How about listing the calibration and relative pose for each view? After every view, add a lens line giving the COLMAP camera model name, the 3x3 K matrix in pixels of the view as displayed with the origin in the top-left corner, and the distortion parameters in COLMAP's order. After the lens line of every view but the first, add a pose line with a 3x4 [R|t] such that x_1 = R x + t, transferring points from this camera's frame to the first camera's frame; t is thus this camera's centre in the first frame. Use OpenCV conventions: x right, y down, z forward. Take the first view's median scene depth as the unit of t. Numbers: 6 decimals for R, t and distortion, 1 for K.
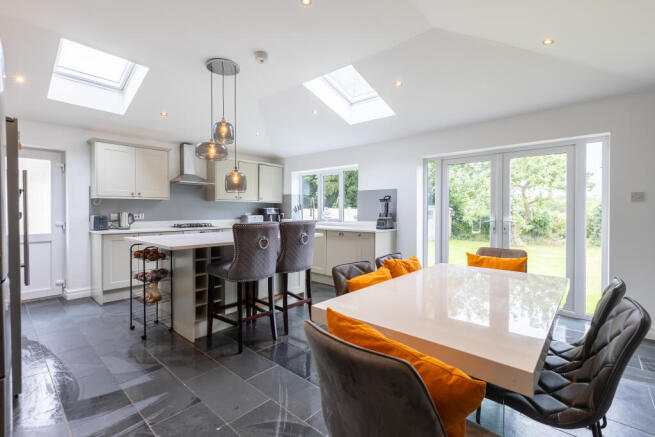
lens RADIAL K [[300.7, 0, 311.2], [0, 300.7, 213.3], [0, 0, 1]] dist [-0.001686, -0.000258]
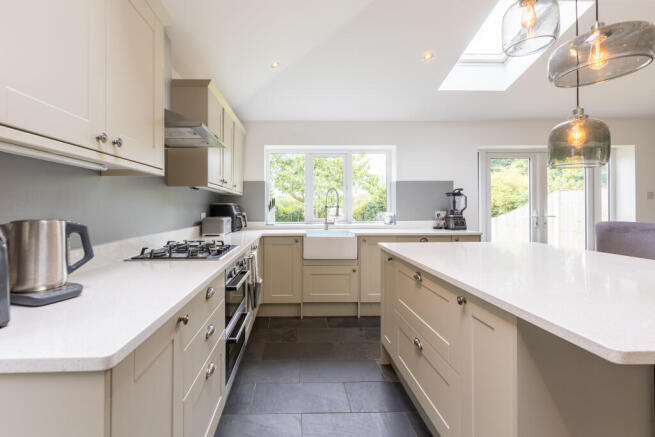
lens RADIAL K [[309.7, 0, 302.2], [0, 309.7, 205.6], [0, 0, 1]] dist [0.000568, 0.000126]
pose [[0.712489, -0.000492, 0.701683, -0.655194], [0.011903, 0.999864, -0.011386, -0.008120], [-0.701583, 0.016464, 0.712398, 0.725068]]
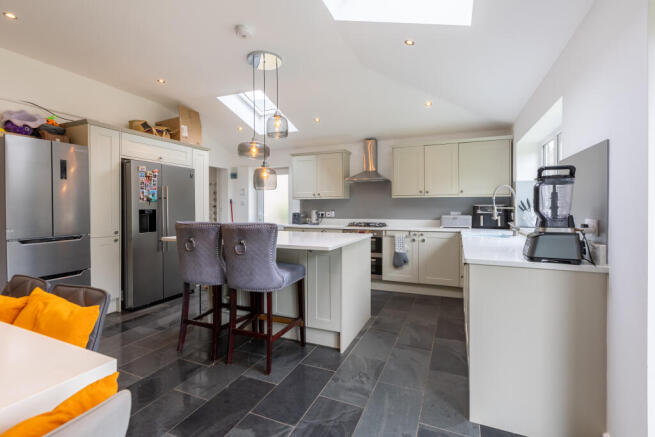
lens RADIAL K [[297.1, 0, 329.3], [0, 297.1, 209.5], [0, 0, 1]] dist [-0.000312, 0.000055]
pose [[0.338030, 0.002129, -0.941133, 0.514964], [-0.005926, 0.999982, 0.000134, -0.007698], [0.941117, 0.005531, 0.338037, 0.666072]]
